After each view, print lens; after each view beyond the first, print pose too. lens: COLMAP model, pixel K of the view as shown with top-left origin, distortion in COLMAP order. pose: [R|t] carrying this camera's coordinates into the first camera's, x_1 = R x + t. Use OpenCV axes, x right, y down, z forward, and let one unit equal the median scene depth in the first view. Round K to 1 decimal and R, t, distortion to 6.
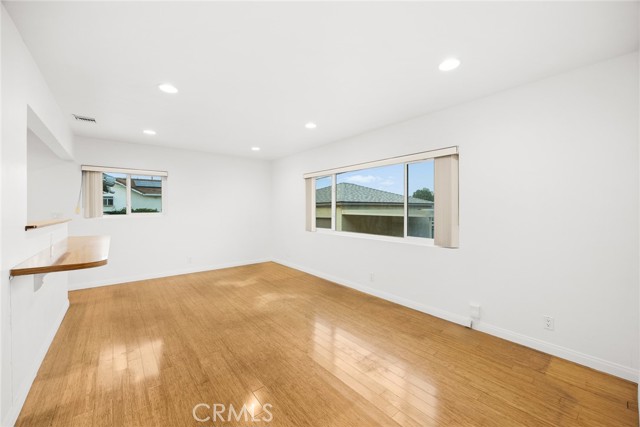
lens RADIAL K [[247.7, 0, 321.1], [0, 247.7, 211.1], [0, 0, 1]] dist [0.001106, -0.000468]
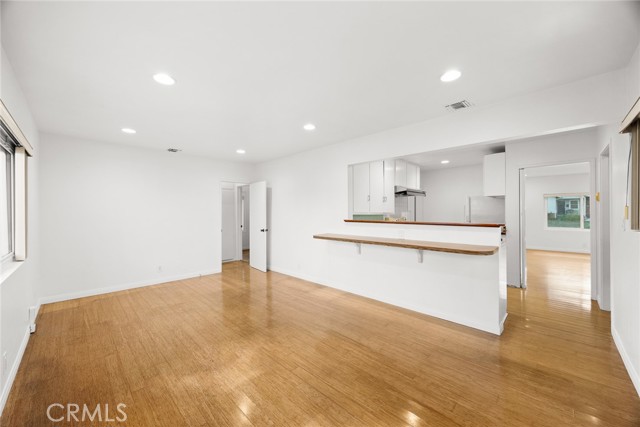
lens RADIAL K [[247.7, 0, 319.3], [0, 247.7, 212.1], [0, 0, 1]] dist [0.001106, -0.000468]
pose [[-0.994702, 0.006199, -0.102615, -0.387552], [0.005535, 0.999962, 0.006761, -0.015414], [0.102653, 0.006158, -0.994698, 1.769336]]
